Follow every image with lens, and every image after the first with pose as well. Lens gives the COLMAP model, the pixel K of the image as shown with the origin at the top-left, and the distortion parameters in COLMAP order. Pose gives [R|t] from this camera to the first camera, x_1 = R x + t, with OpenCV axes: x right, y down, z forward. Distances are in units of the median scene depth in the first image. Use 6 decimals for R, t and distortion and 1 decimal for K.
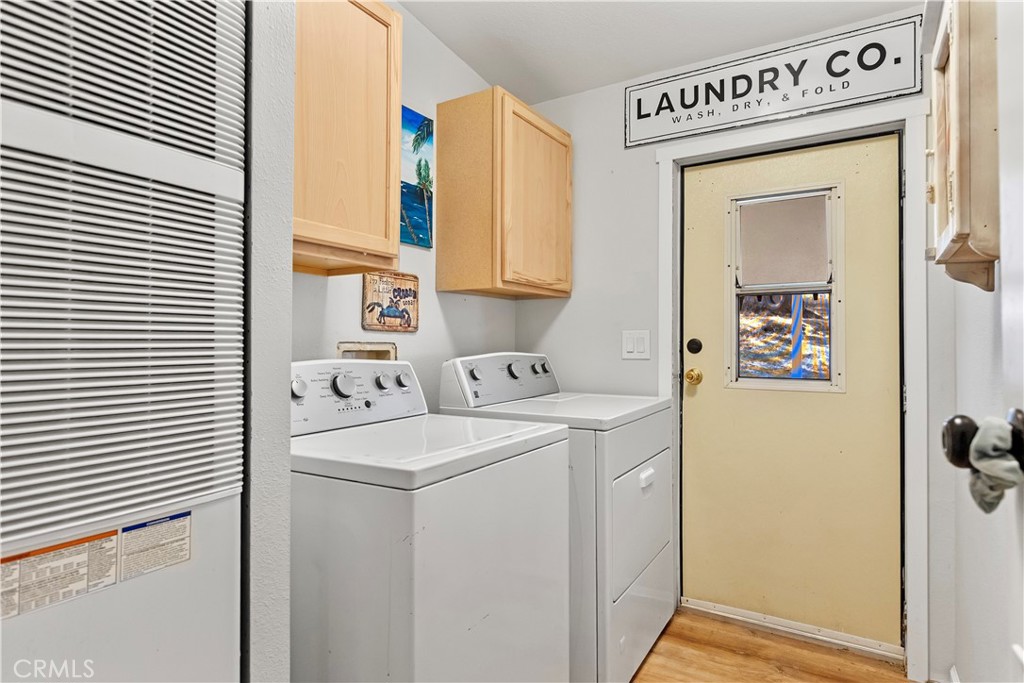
lens RADIAL K [[585.4, 0, 515.6], [0, 585.4, 341.9], [0, 0, 1]] dist [0.007568, -0.000071]
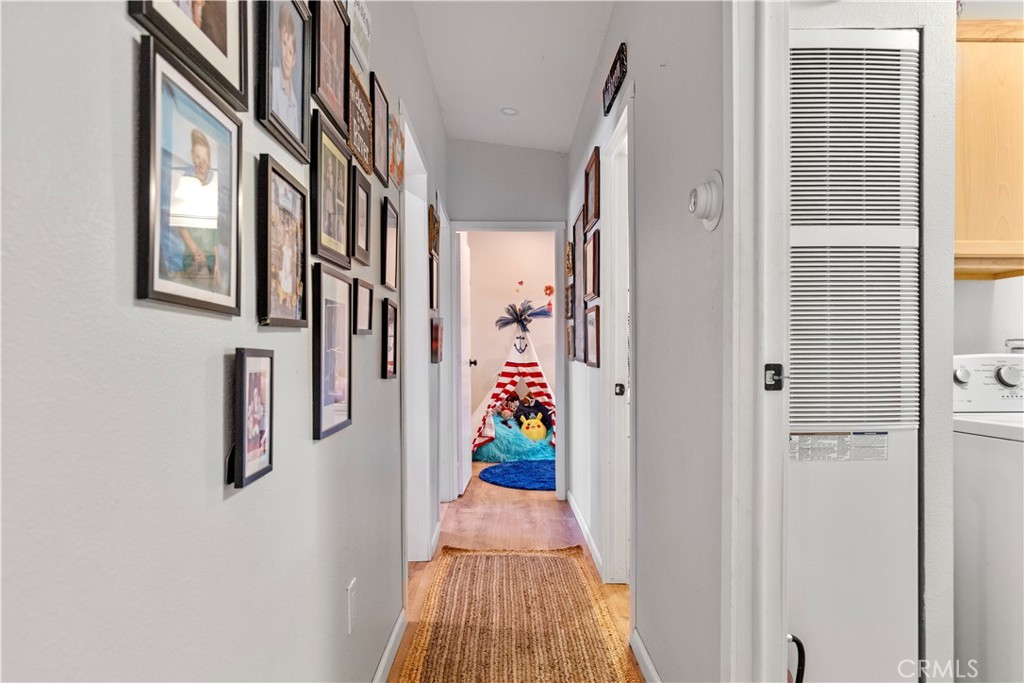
lens RADIAL K [[591.2, 0, 538.0], [0, 591.2, 354.0], [0, 0, 1]] dist [-0.000761, 0.001825]
pose [[0.551215, -0.001339, -0.834362, 0.306642], [0.008296, 0.999958, 0.003876, 0.036628], [0.834322, -0.009058, 0.551203, -0.750716]]
